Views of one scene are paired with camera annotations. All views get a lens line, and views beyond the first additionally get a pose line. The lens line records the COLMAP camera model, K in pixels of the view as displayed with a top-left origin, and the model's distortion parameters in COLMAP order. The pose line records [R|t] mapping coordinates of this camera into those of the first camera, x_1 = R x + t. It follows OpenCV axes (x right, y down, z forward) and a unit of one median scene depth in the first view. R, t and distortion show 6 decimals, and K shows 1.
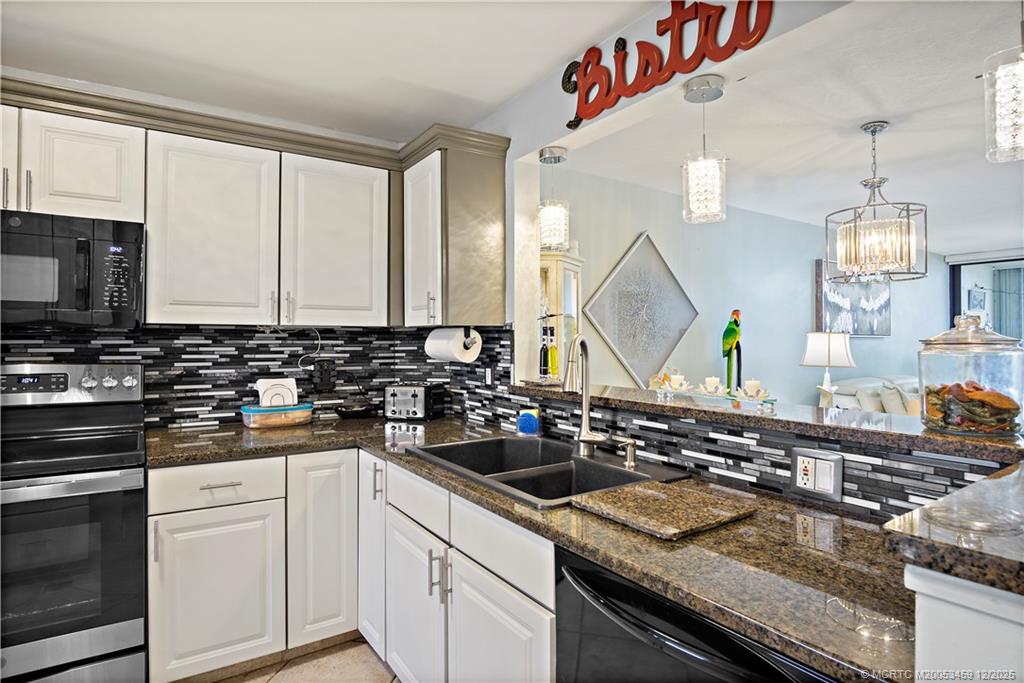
lens RADIAL K [[555.3, 0, 507.7], [0, 555.3, 339.6], [0, 0, 1]] dist [-0.036352, 0.010876]
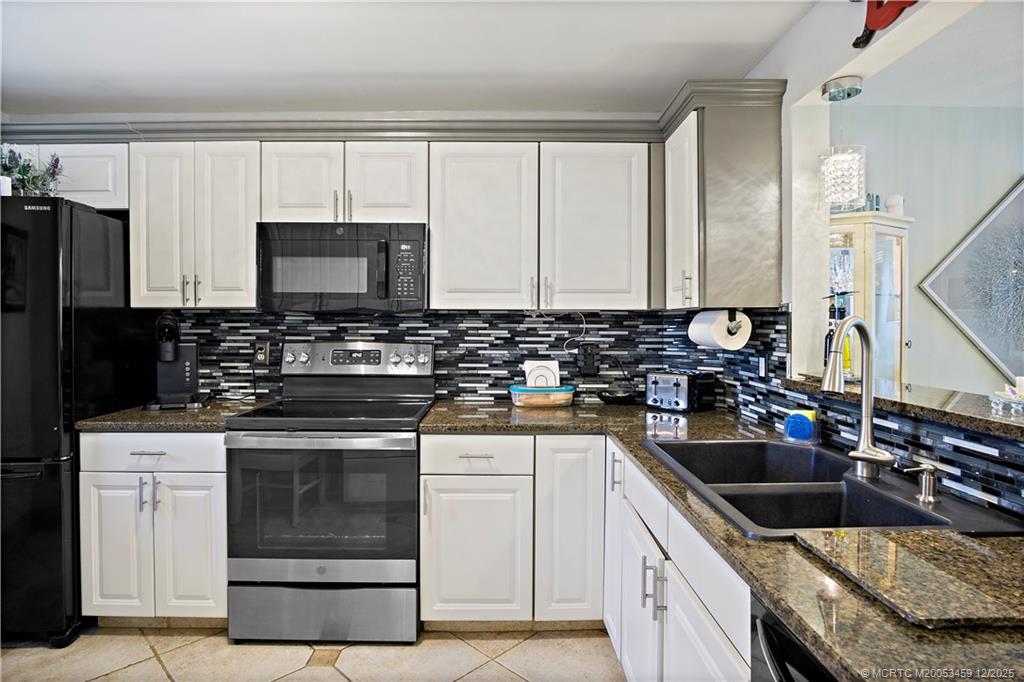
lens RADIAL K [[555.3, 0, 505.9], [0, 555.3, 331.5], [0, 0, 1]] dist [-0.036352, 0.010876]
pose [[0.838085, 0.008866, -0.545468, 0.104716], [-0.001770, 0.999907, 0.013533, 0.001397], [0.545537, -0.010377, 0.838022, 0.086380]]
